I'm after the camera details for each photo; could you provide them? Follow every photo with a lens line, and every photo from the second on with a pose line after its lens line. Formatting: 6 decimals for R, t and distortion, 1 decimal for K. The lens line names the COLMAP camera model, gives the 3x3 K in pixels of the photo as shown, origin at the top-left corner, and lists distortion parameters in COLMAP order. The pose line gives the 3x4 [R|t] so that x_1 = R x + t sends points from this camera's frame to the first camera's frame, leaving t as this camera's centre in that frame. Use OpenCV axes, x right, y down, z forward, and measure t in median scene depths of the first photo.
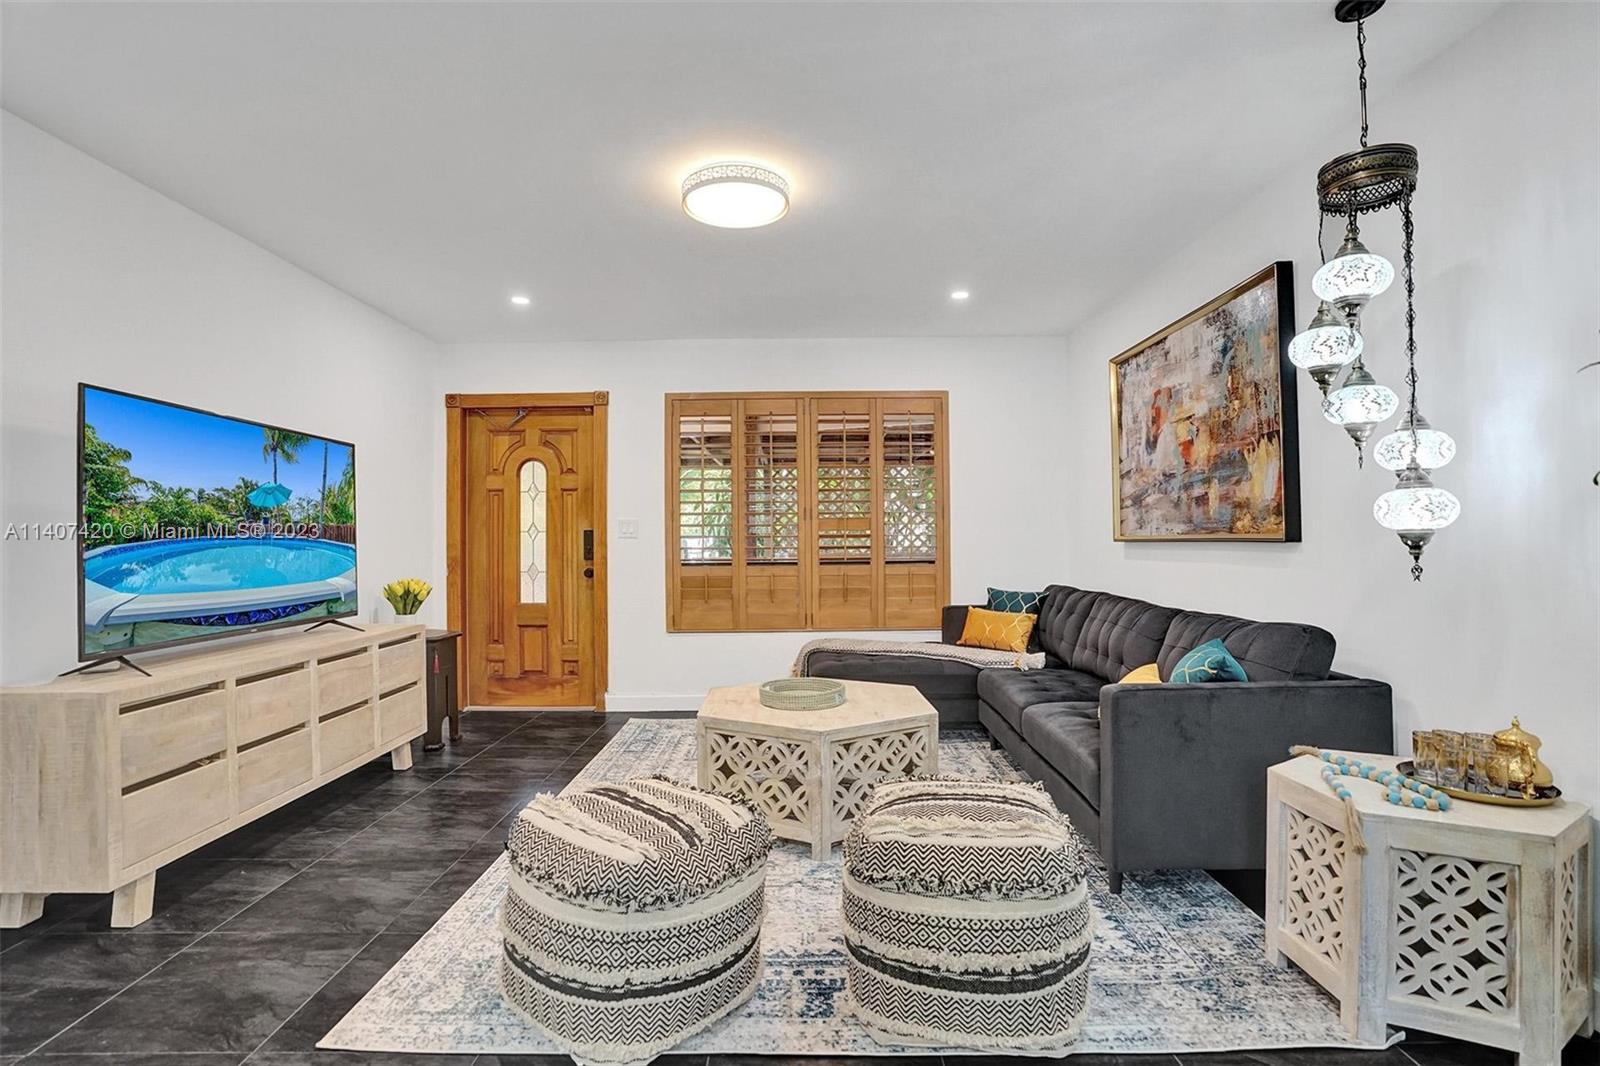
lens RADIAL K [[763.3, 0, 802.4], [0, 763.3, 526.3], [0, 0, 1]] dist [-0.075318, 0.030287]
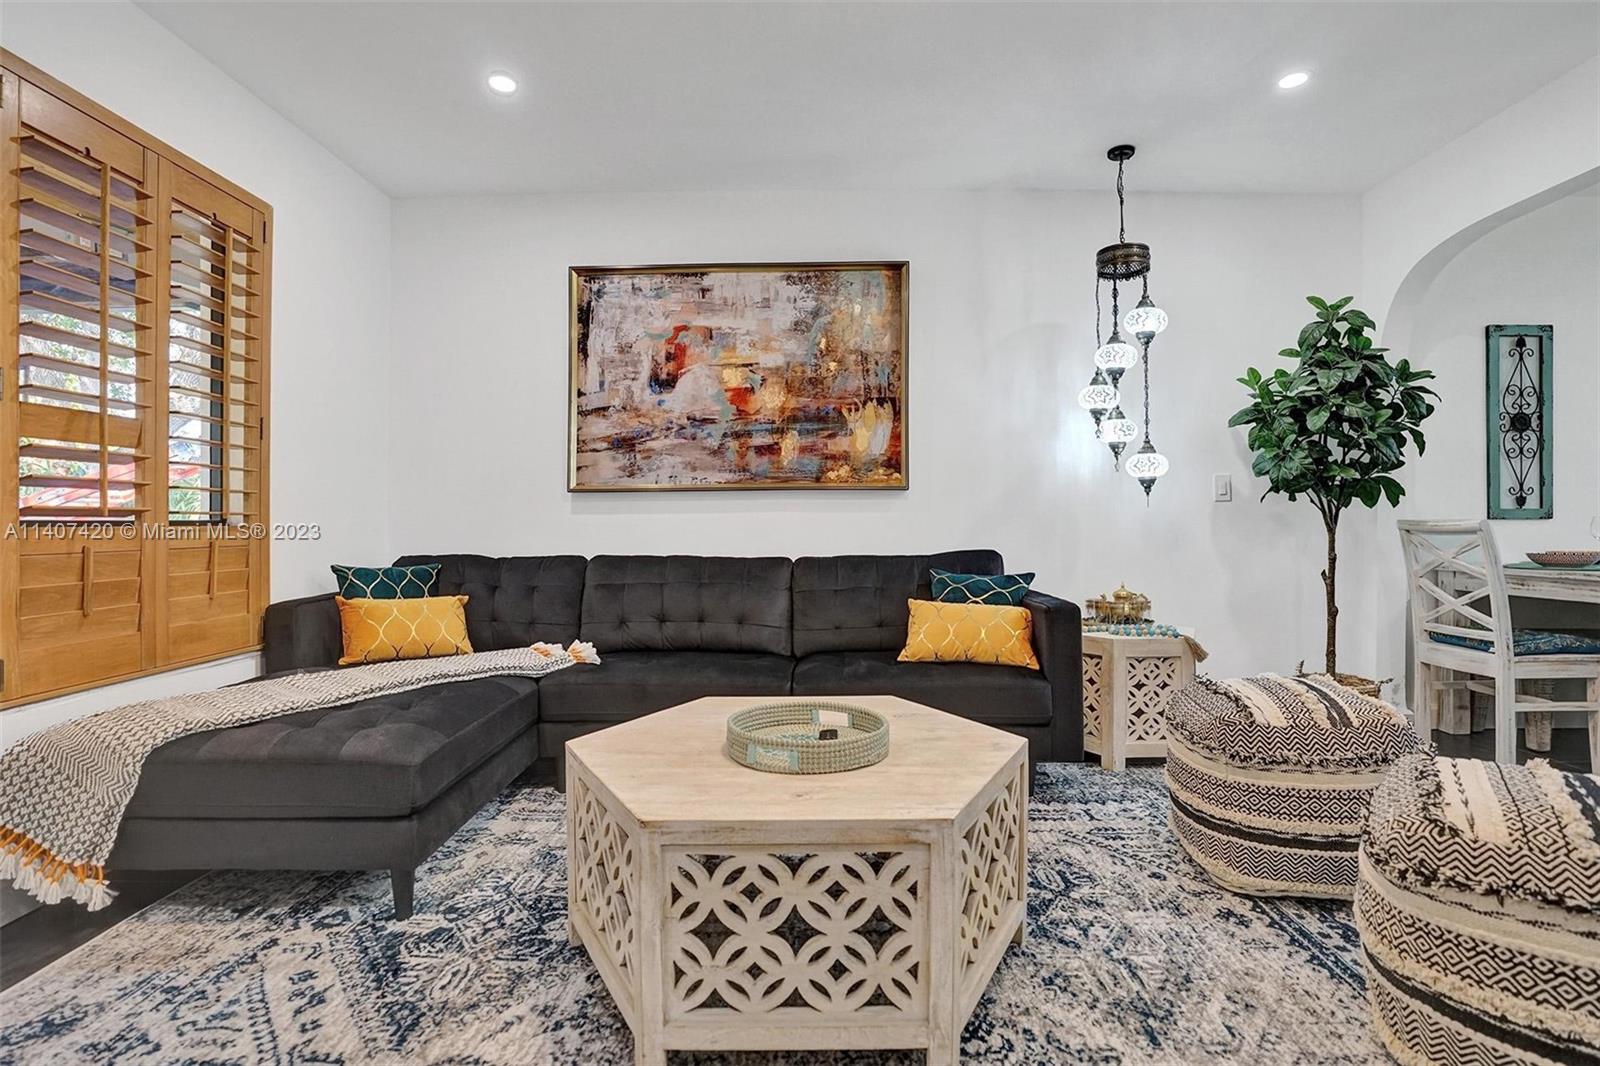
lens RADIAL K [[763.3, 0, 802.4], [0, 763.3, 526.3], [0, 0, 1]] dist [-0.075318, 0.030287]
pose [[0.017579, 0.002520, 0.999842, -0.444421], [-0.012508, 0.999919, -0.002300, 0.063053], [-0.999767, -0.012465, 0.017609, 0.834133]]
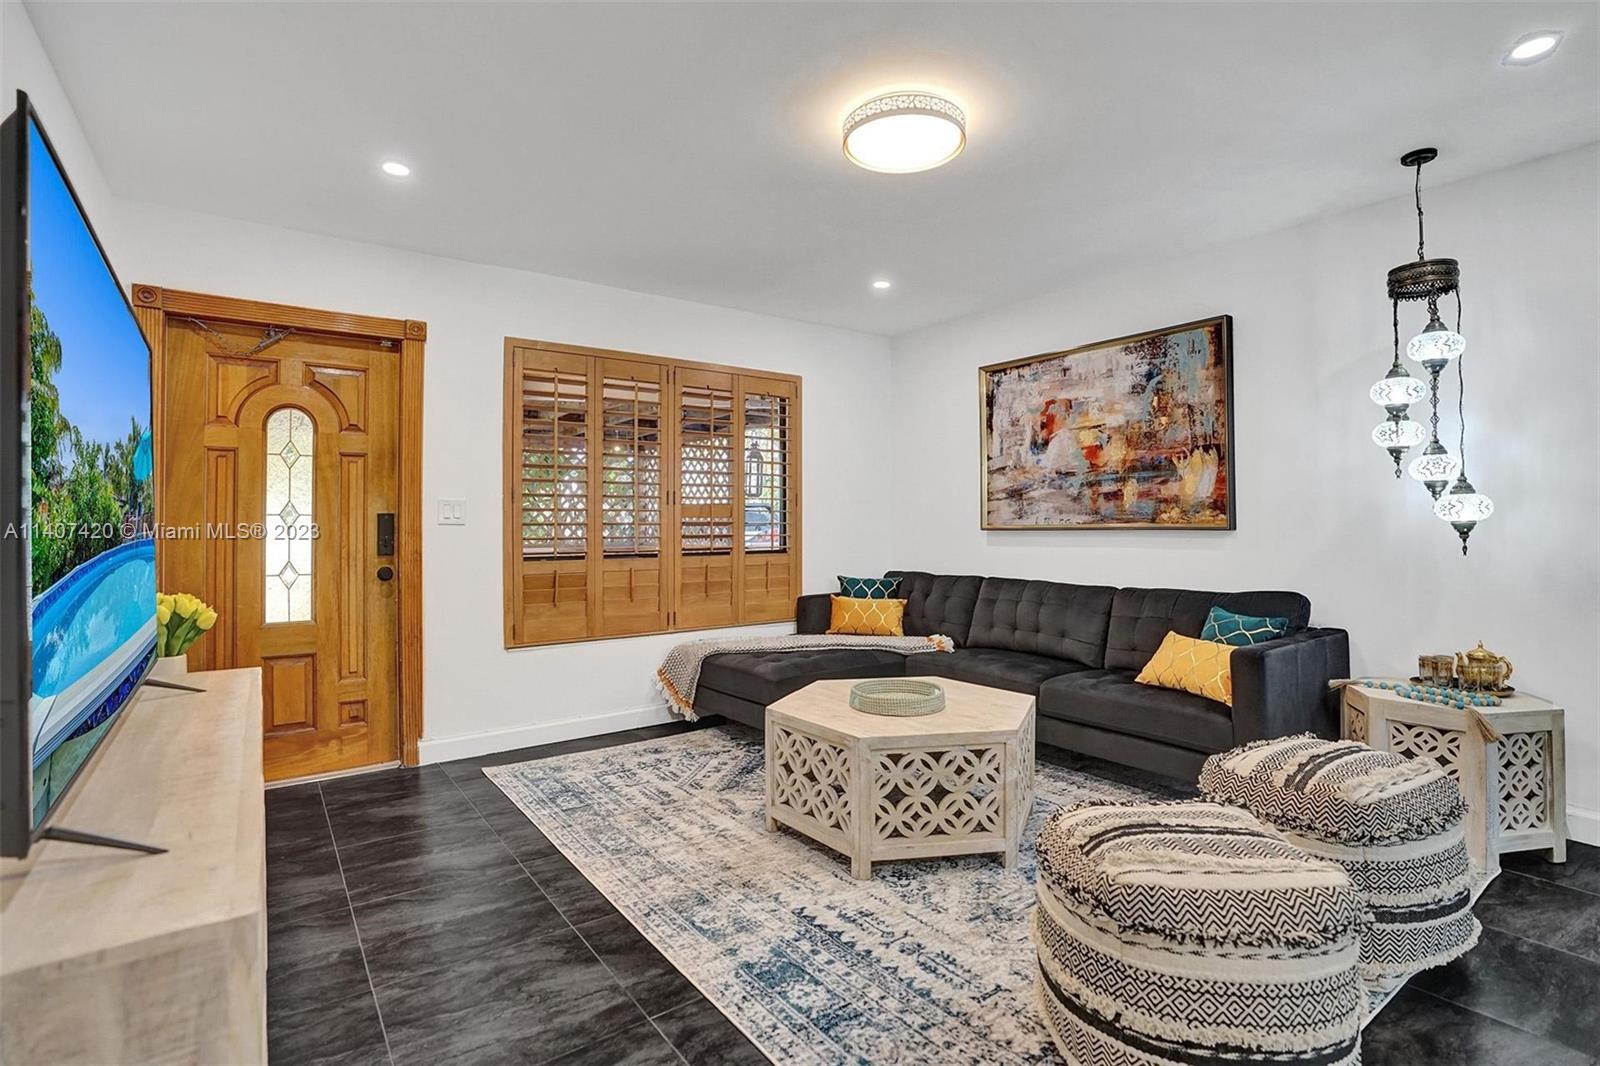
lens RADIAL K [[766.1, 0, 812.0], [0, 766.1, 510.8], [0, 0, 1]] dist [-0.072083, 0.031562]
pose [[0.800056, 0.014884, 0.599740, -0.528980], [-0.011768, 0.999889, -0.009115, 0.005808], [-0.599809, 0.000235, 0.800143, 0.277837]]
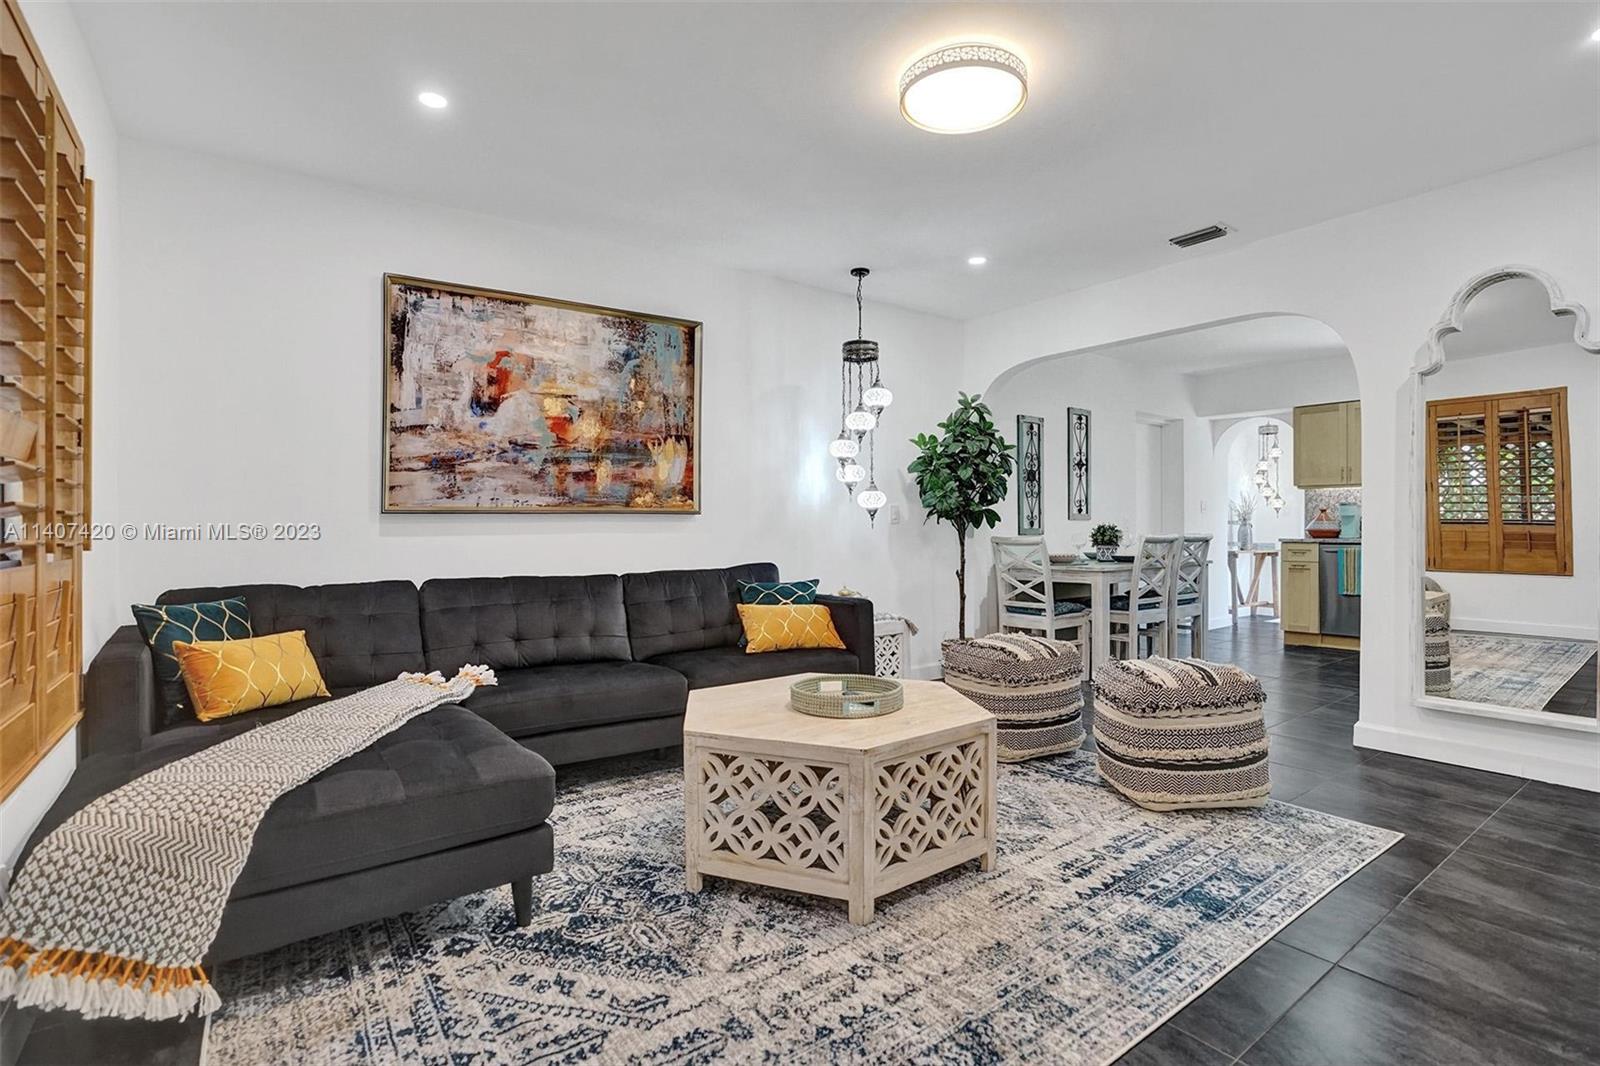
lens RADIAL K [[766.6, 0, 806.1], [0, 766.6, 535.3], [0, 0, 1]] dist [-0.076275, 0.029263]
pose [[-0.590323, 0.002895, 0.807162, -0.504275], [-0.002898, 0.999980, -0.005706, 0.051720], [-0.807162, -0.005707, -0.590302, 1.249359]]
